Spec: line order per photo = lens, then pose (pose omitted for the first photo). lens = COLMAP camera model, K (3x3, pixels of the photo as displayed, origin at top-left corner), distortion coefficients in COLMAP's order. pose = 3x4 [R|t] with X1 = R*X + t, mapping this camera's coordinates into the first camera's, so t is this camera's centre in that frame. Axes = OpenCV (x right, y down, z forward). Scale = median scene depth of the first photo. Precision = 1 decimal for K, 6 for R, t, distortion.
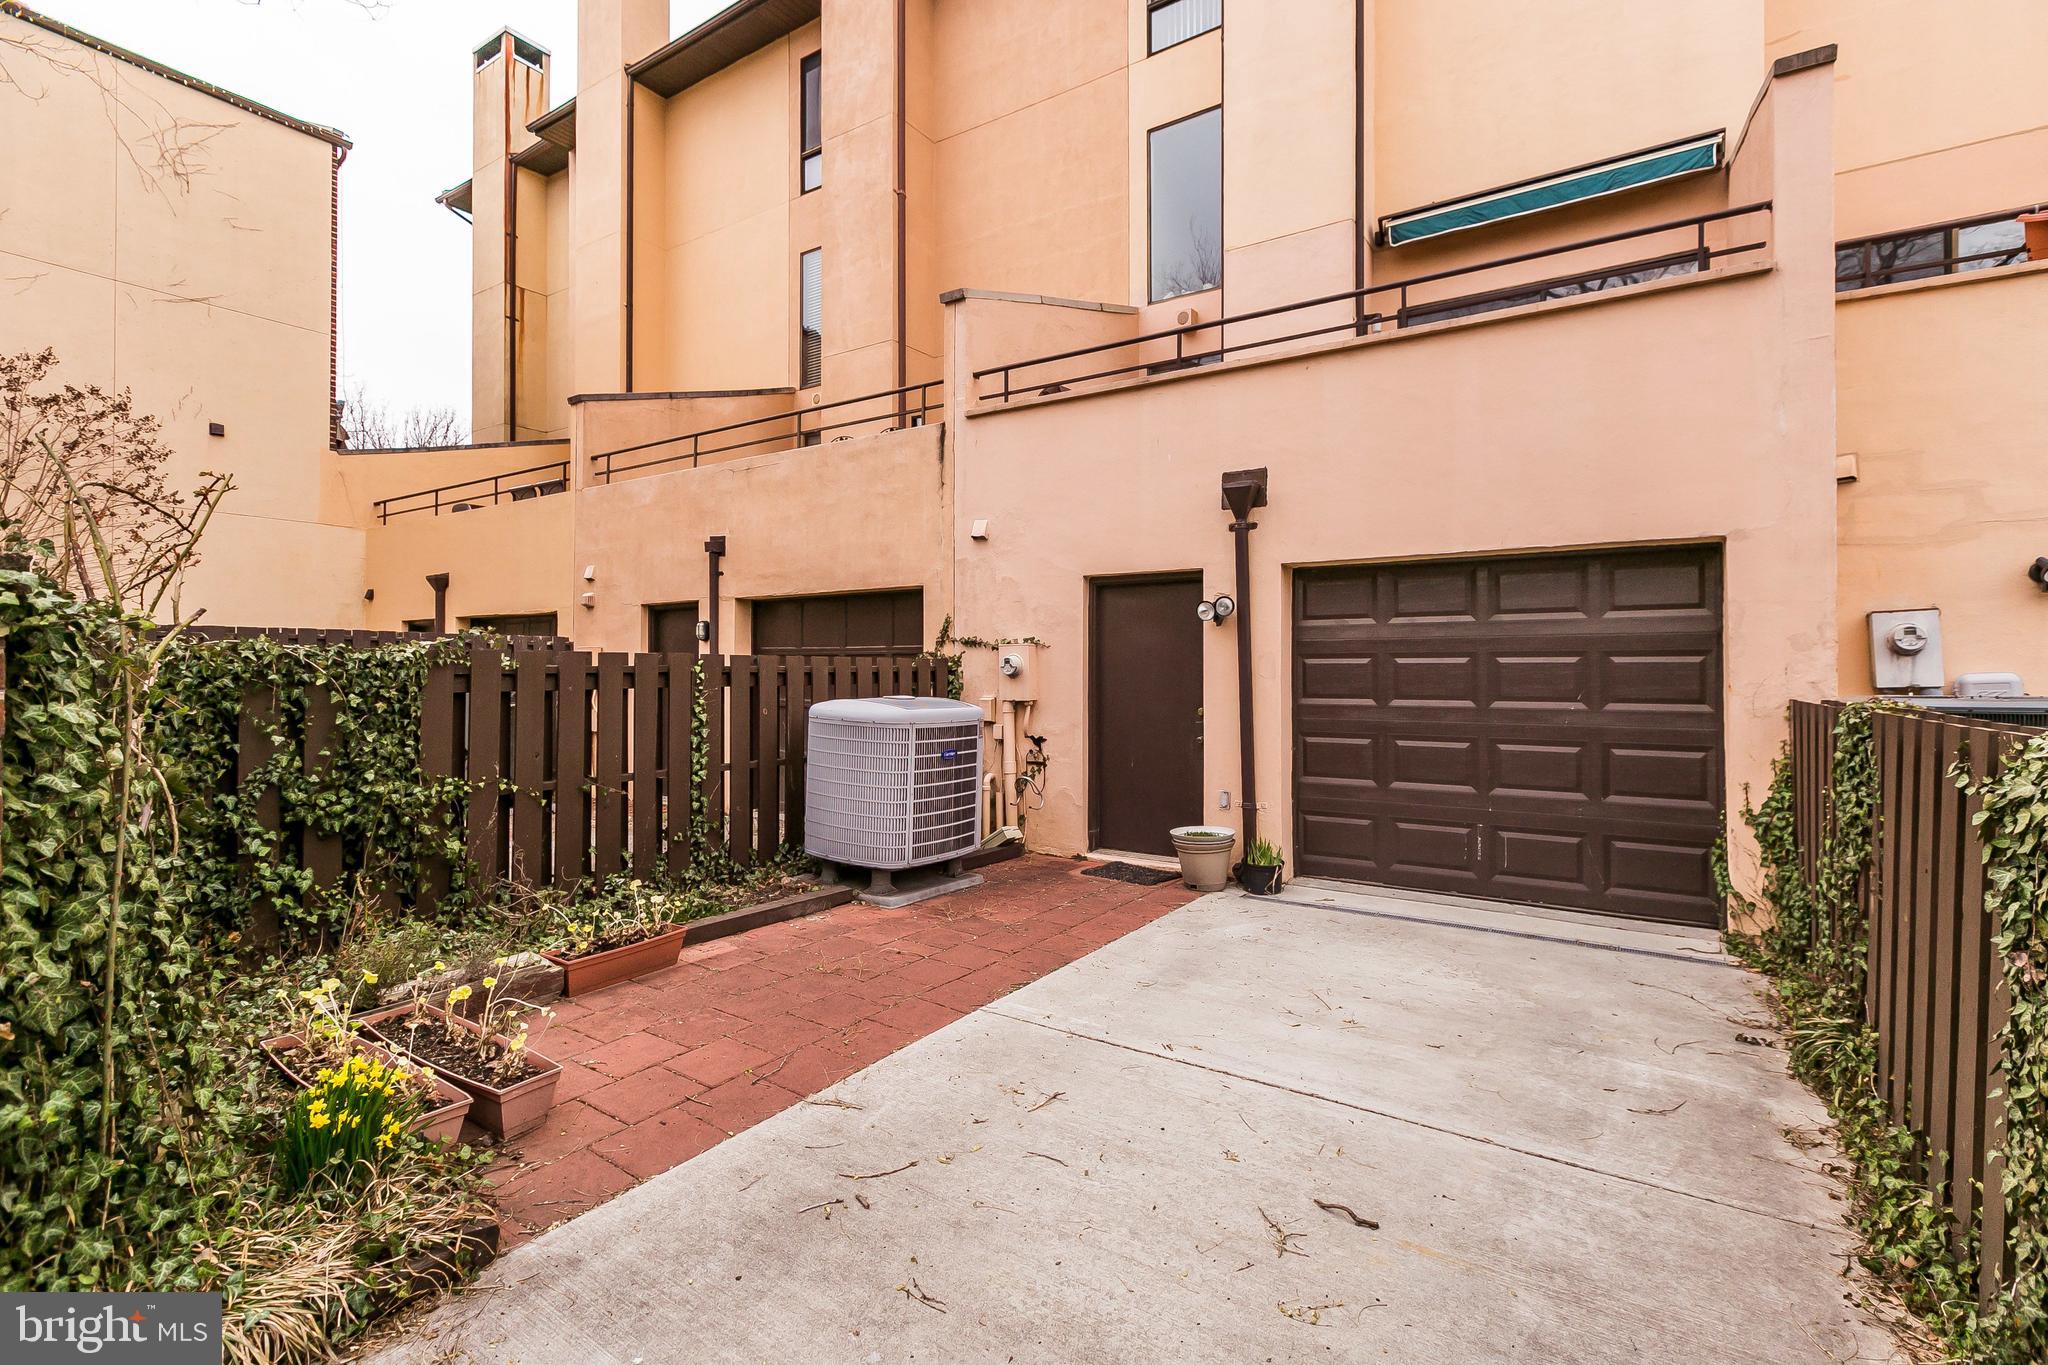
lens RADIAL K [[935.4, 0, 1035.3], [0, 935.4, 659.2], [0, 0, 1]] dist [0.000193, 0.000038]
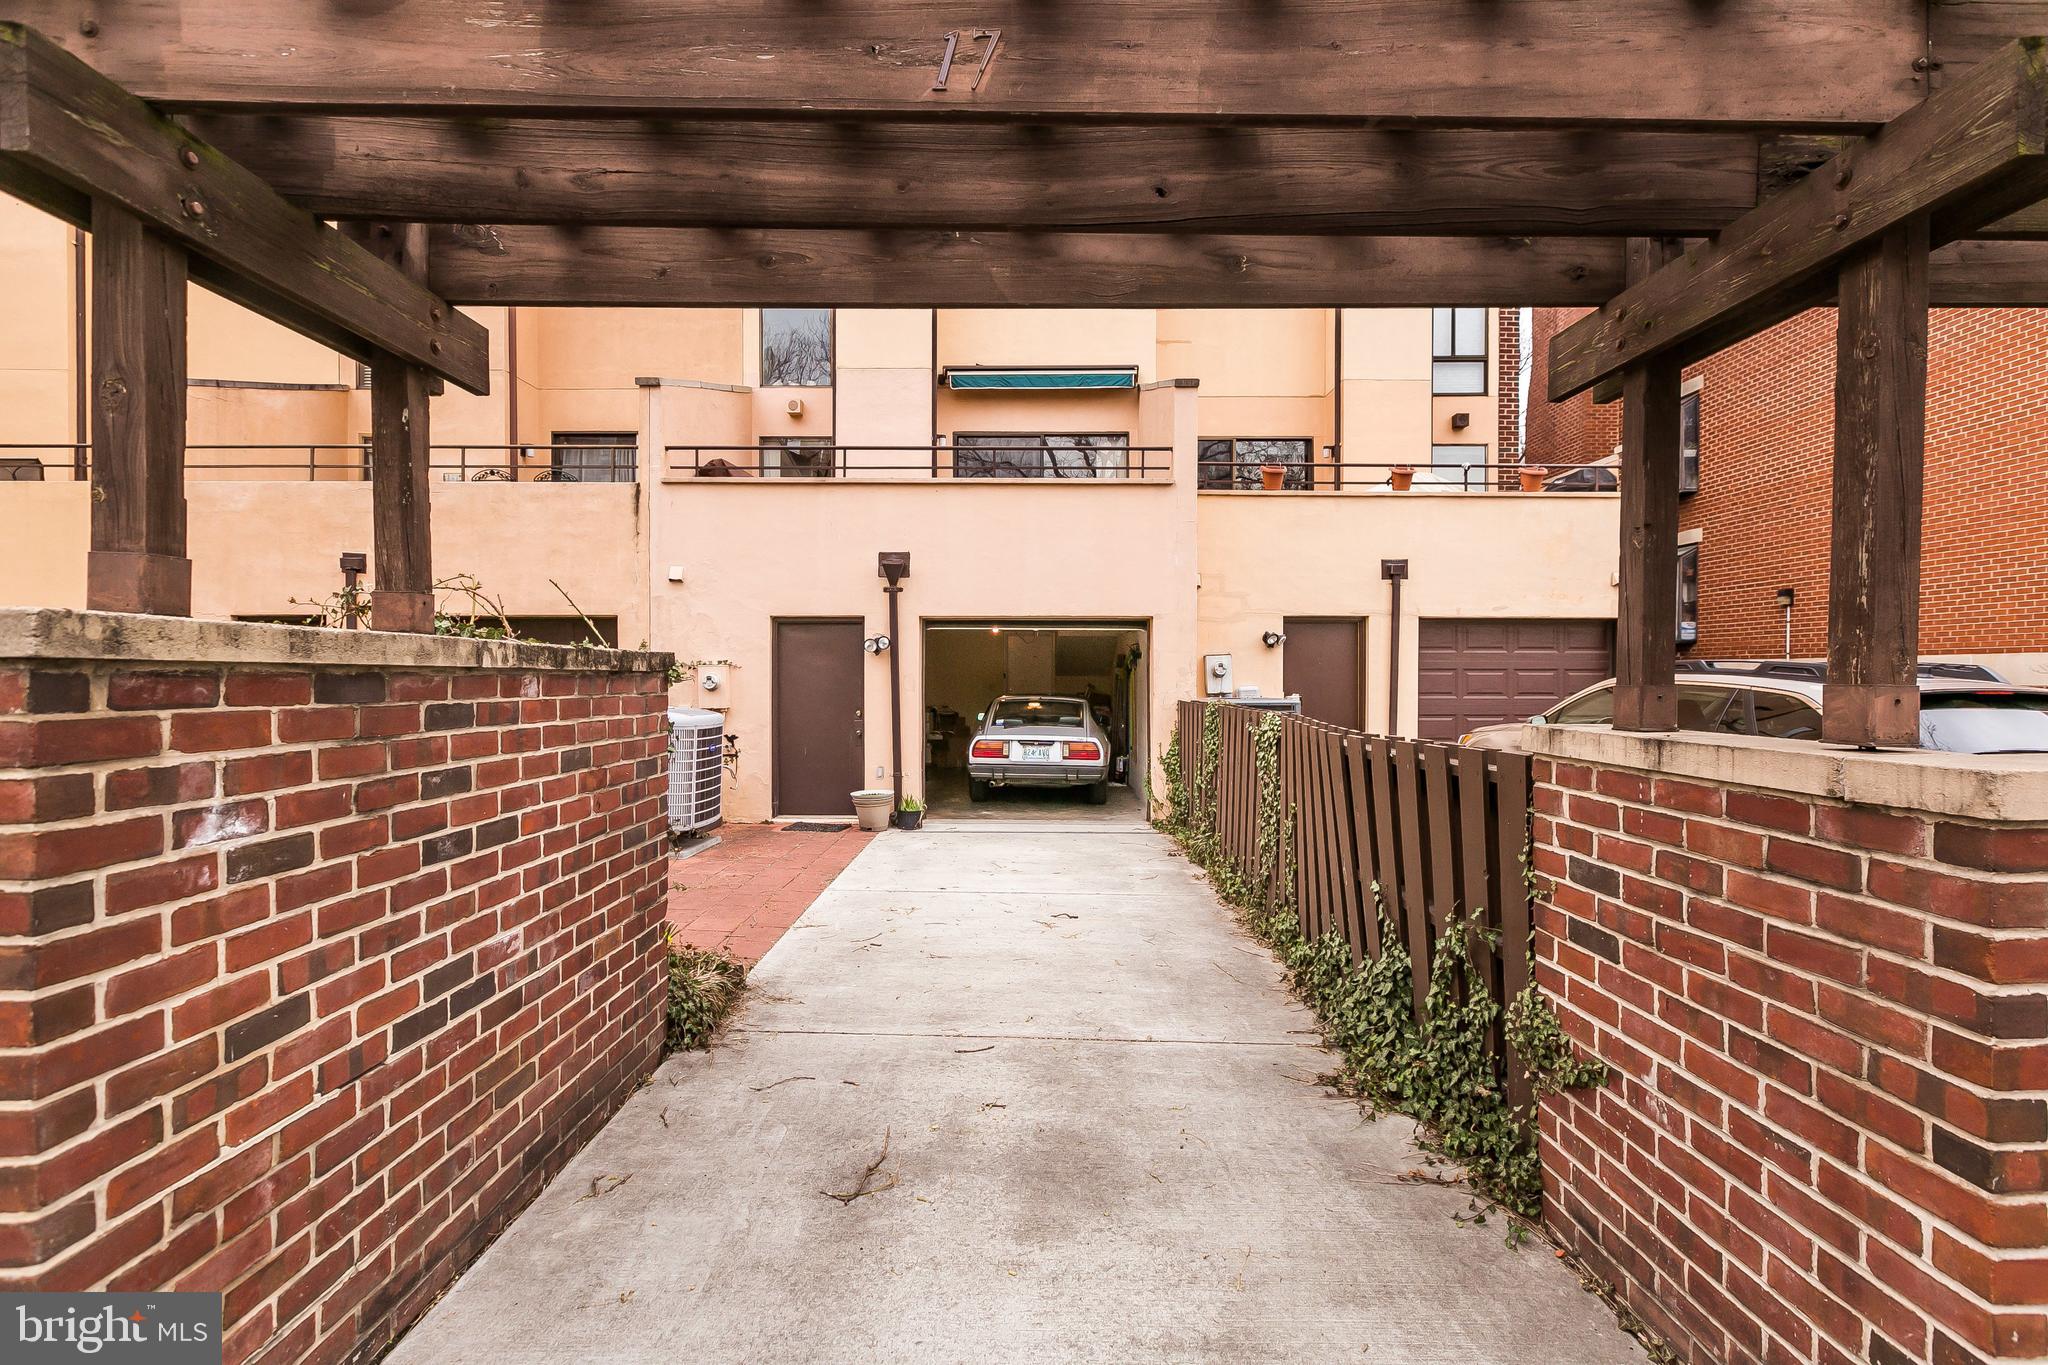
lens RADIAL K [[924.3, 0, 1024.0], [0, 924.3, 682.5], [0, 0, 1]] dist [0.001798, 0.000339]
pose [[0.841274, -0.003003, 0.540601, -0.506279], [-0.007234, 0.999833, 0.016810, -0.023921], [-0.540561, -0.018052, 0.841111, -0.454792]]
